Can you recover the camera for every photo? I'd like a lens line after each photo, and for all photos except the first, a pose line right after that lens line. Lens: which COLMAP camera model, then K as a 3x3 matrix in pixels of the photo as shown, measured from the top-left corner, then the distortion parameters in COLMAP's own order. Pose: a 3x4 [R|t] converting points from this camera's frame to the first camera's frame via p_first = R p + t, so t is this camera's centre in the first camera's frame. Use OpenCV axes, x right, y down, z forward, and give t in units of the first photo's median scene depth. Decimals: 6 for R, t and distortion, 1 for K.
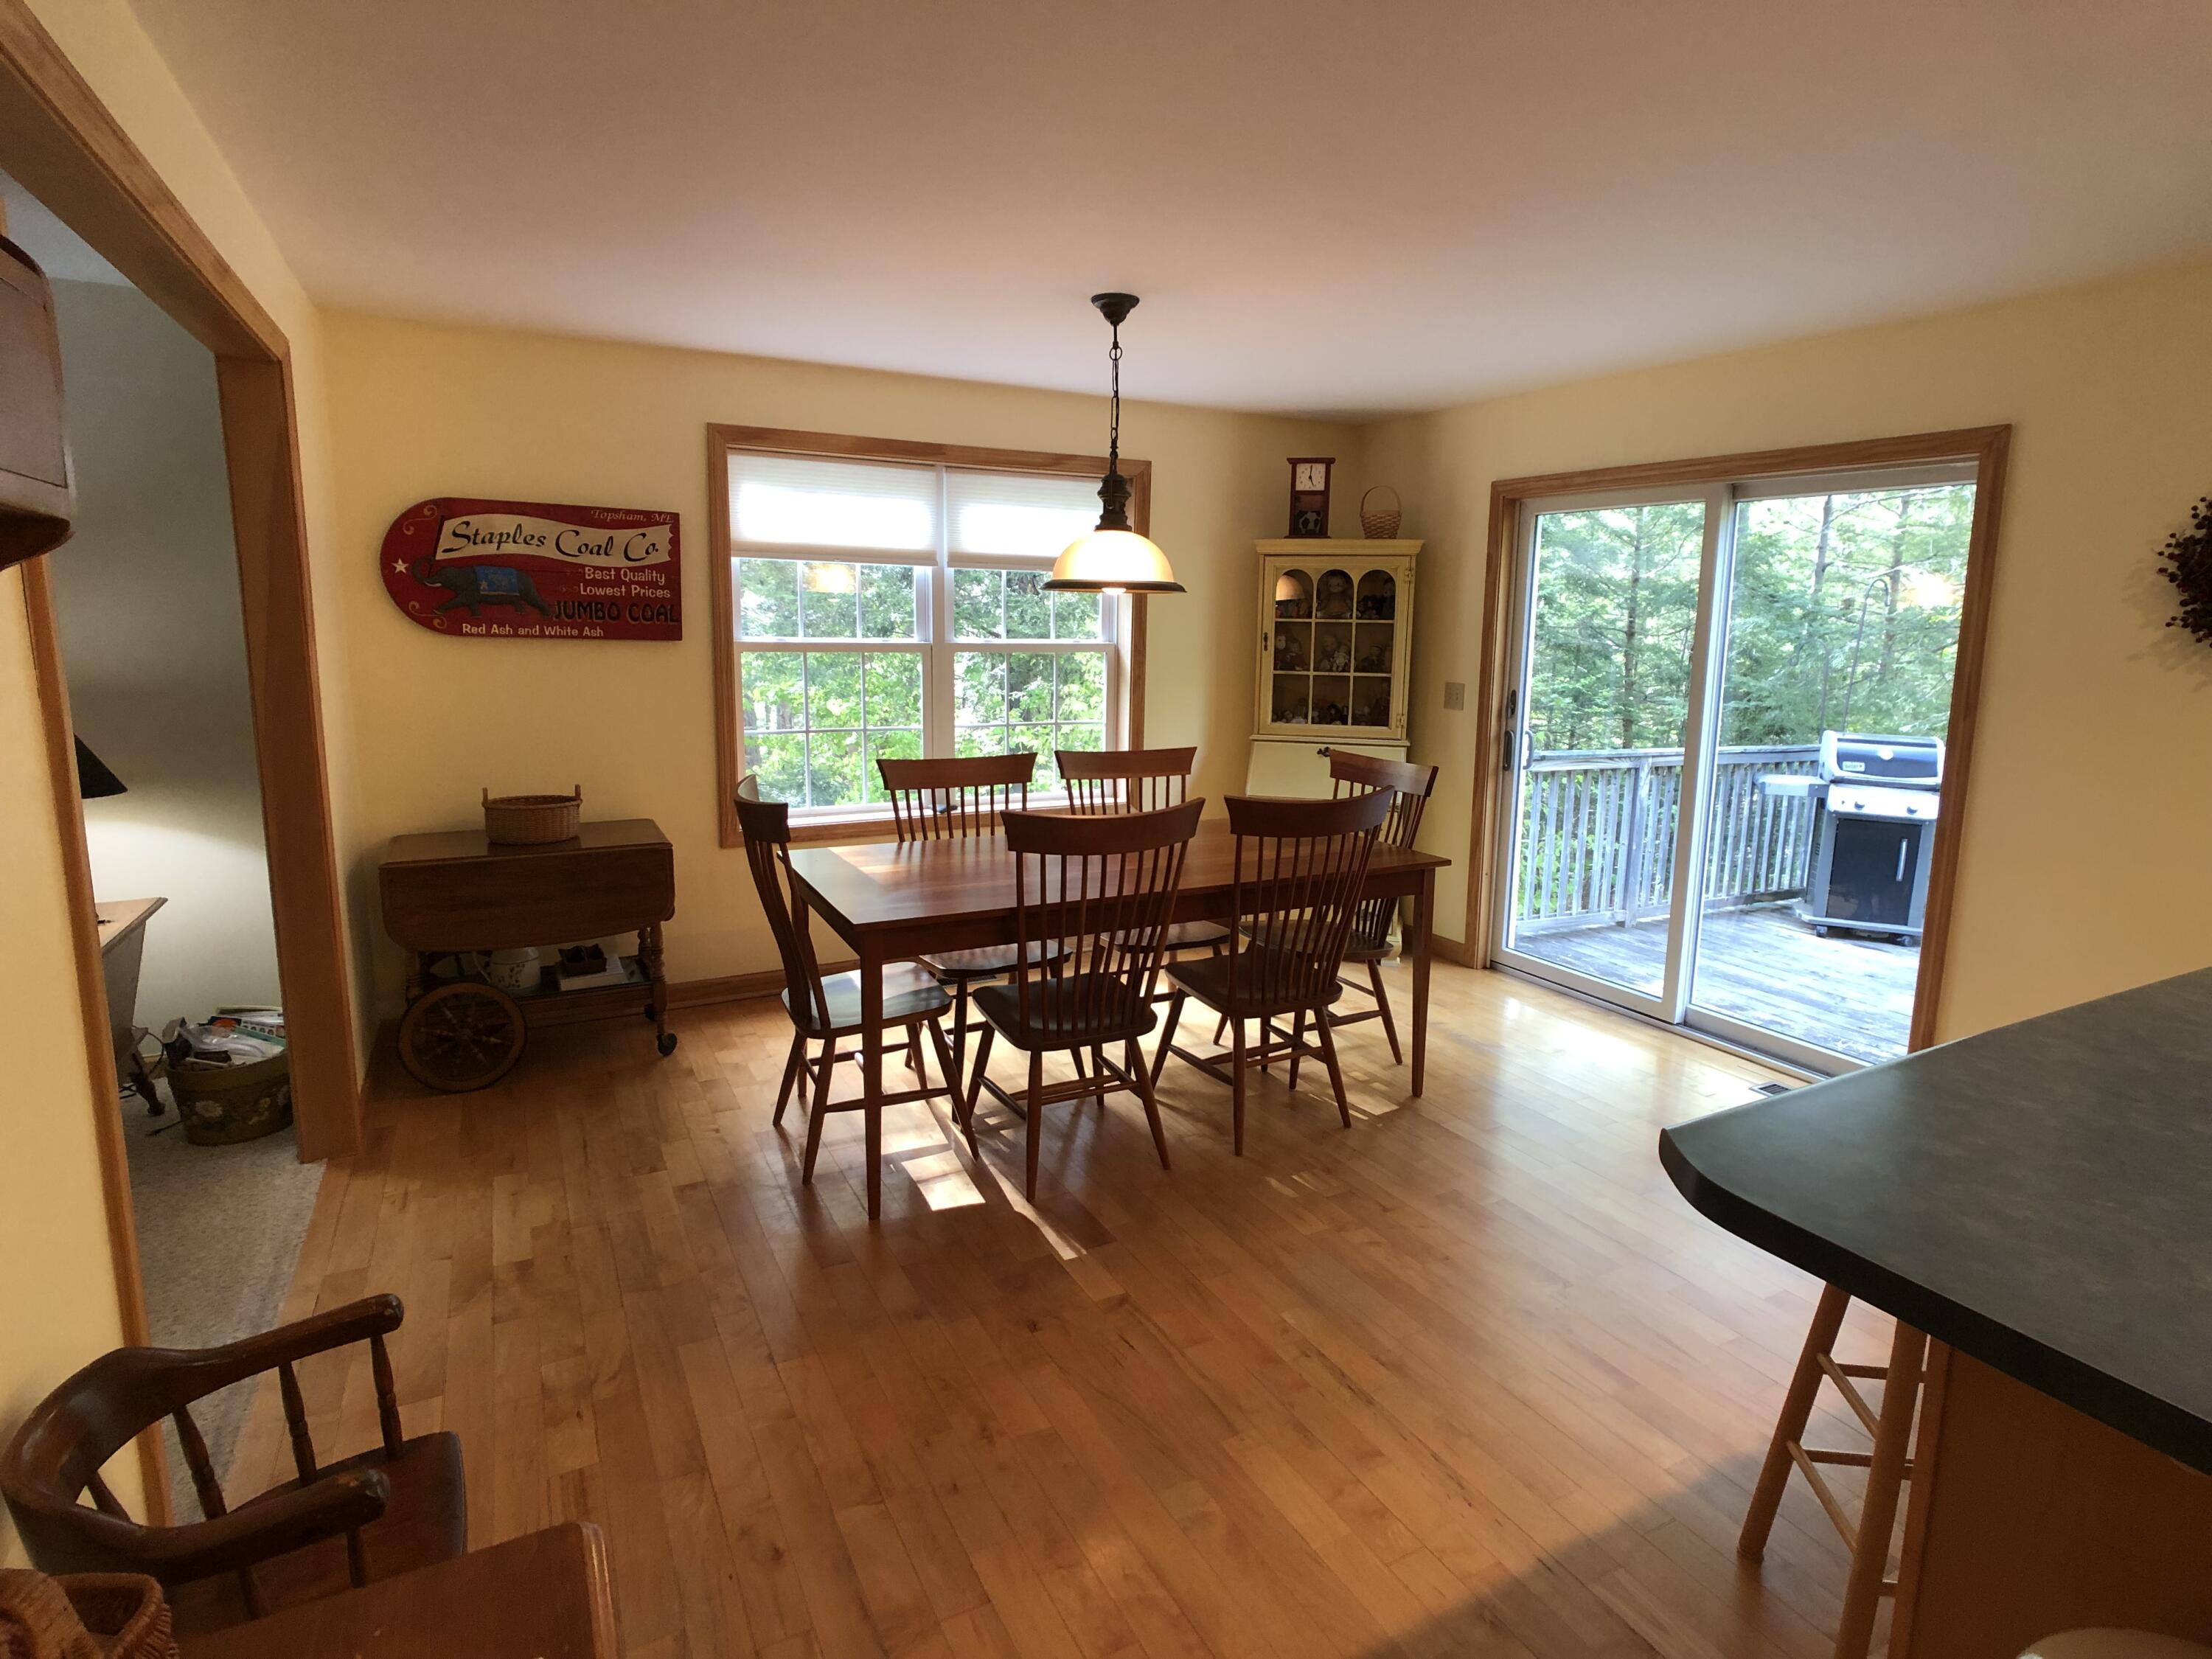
lens RADIAL K [[1224.0, 0, 1134.2], [0, 1224.0, 825.0], [0, 0, 1]] dist [-0.003823, -0.000674]
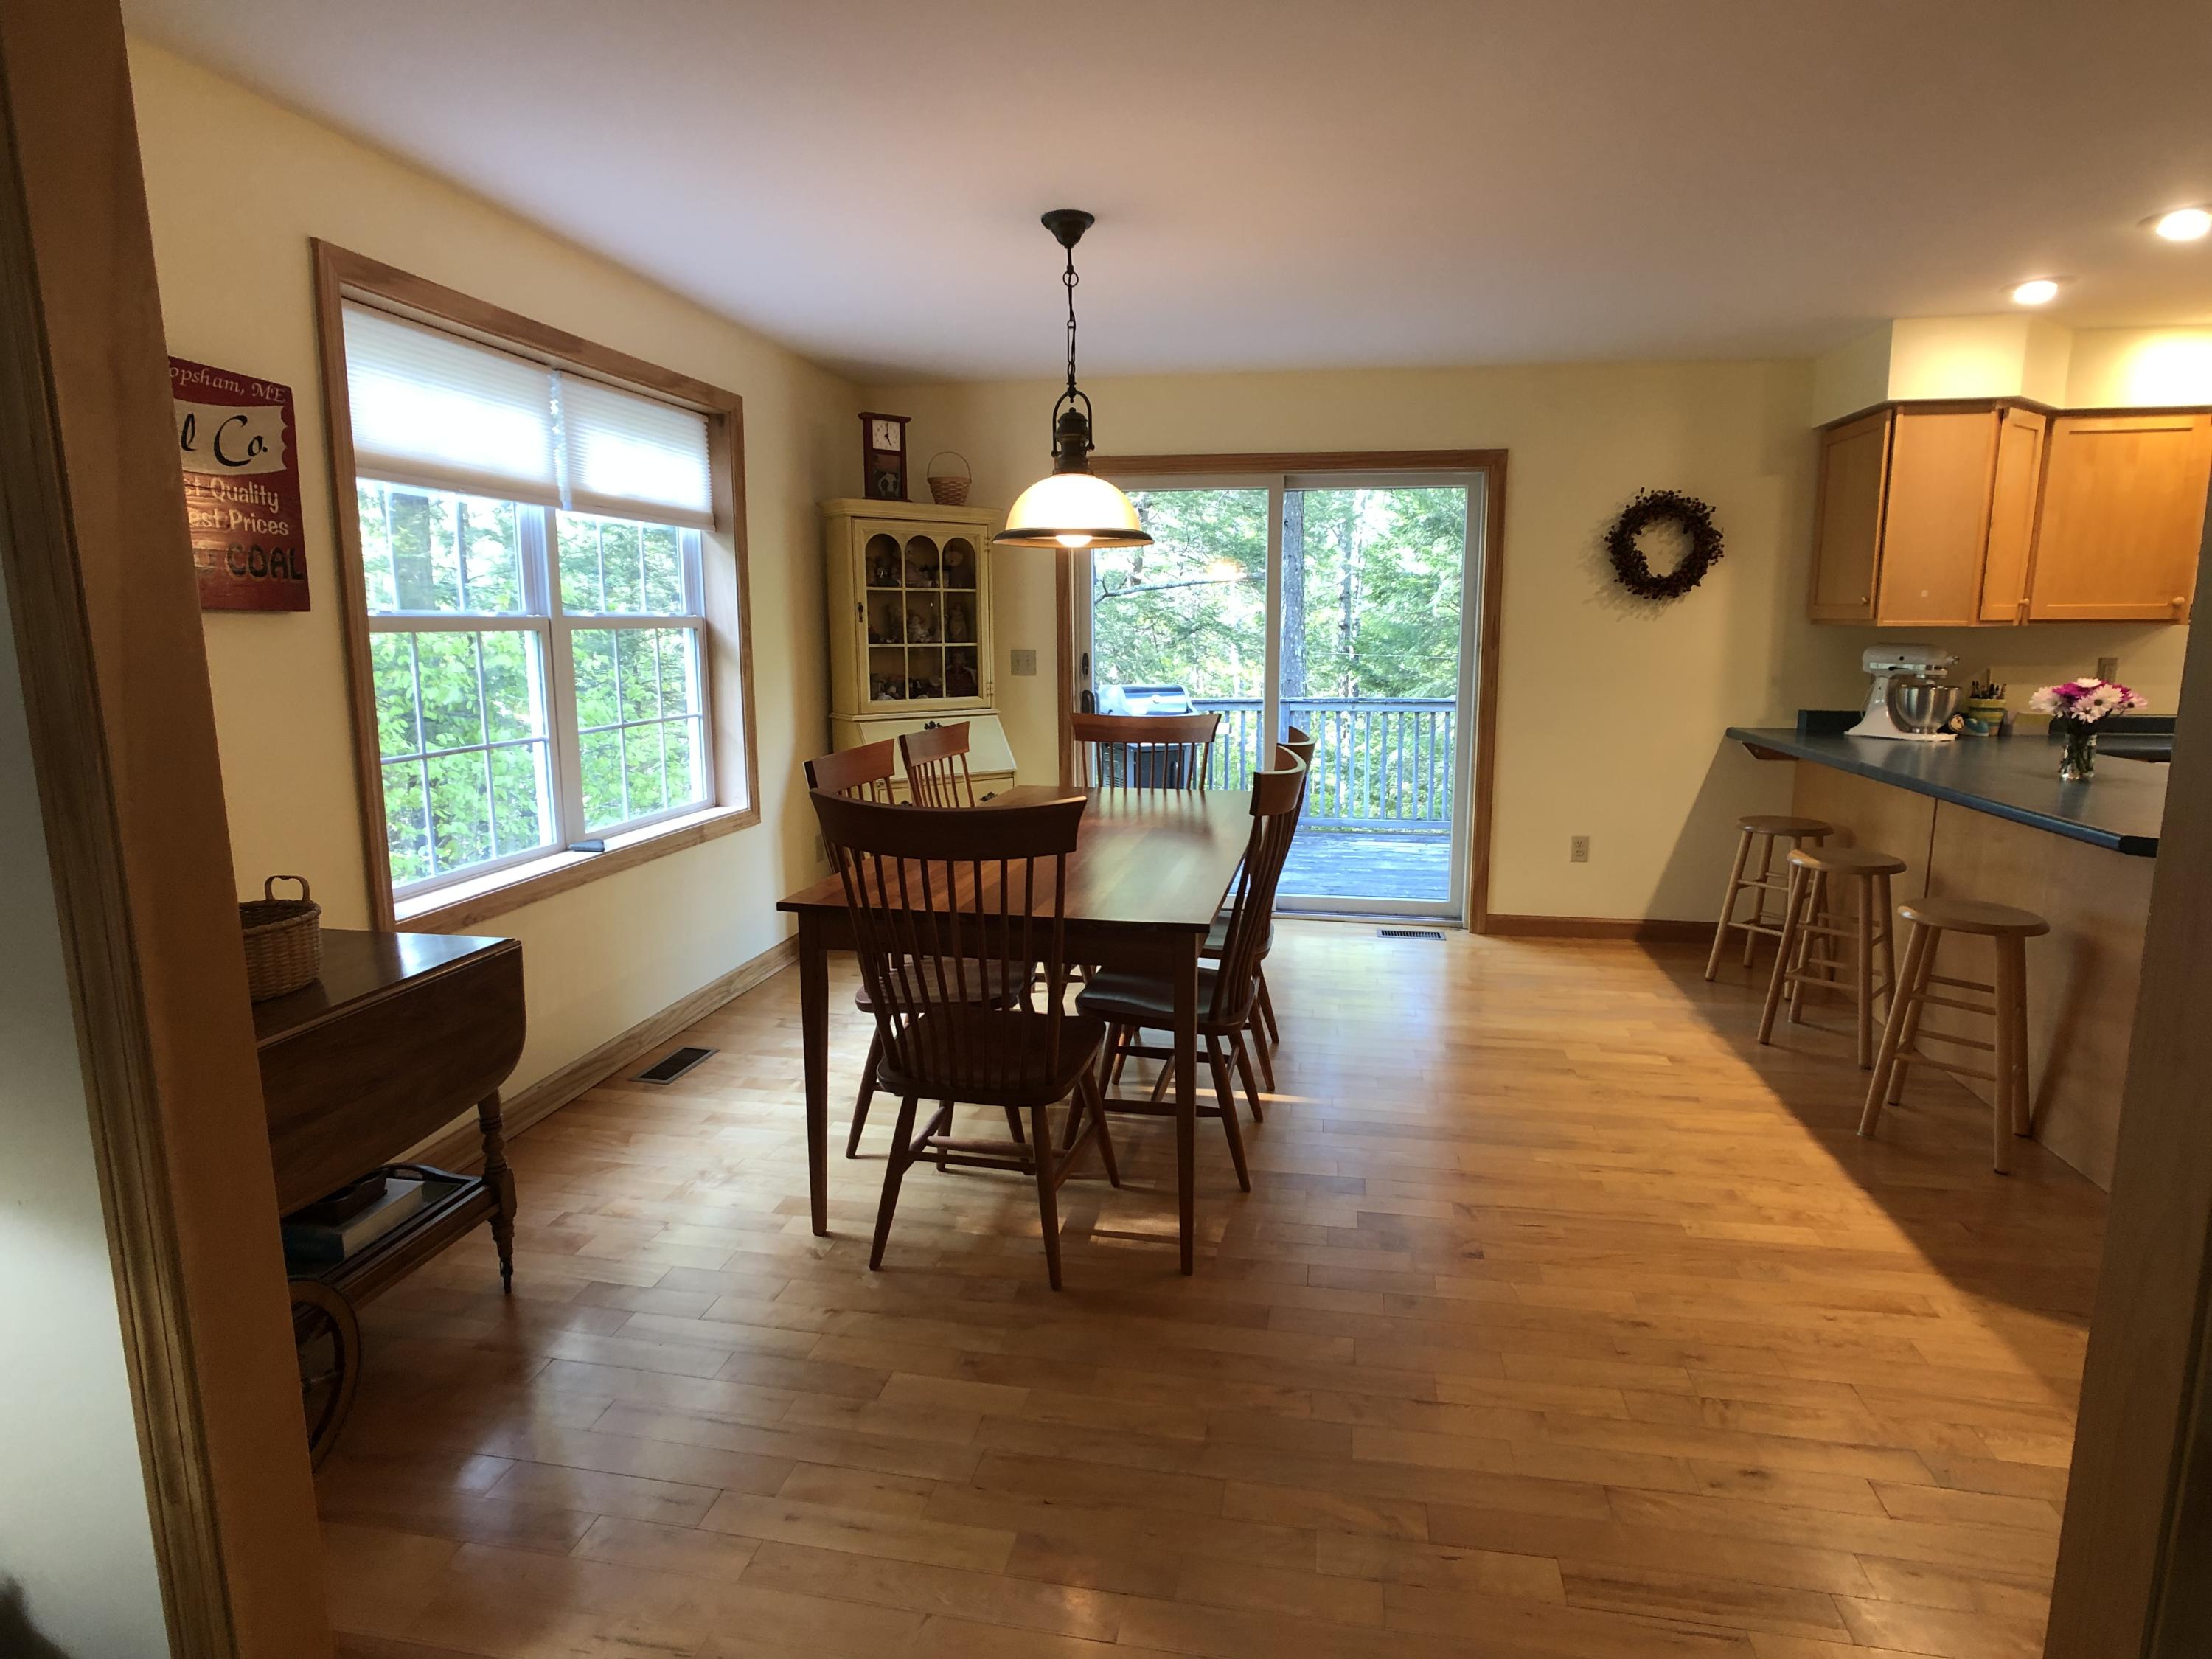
lens RADIAL K [[1224.0, 0, 1134.2], [0, 1224.0, 825.0], [0, 0, 1]] dist [-0.003823, -0.000674]
pose [[0.594839, -0.148132, 0.790078, -0.590961], [0.147889, 0.986264, 0.073571, -0.035575], [-0.790124, 0.073081, 0.608575, 0.341039]]
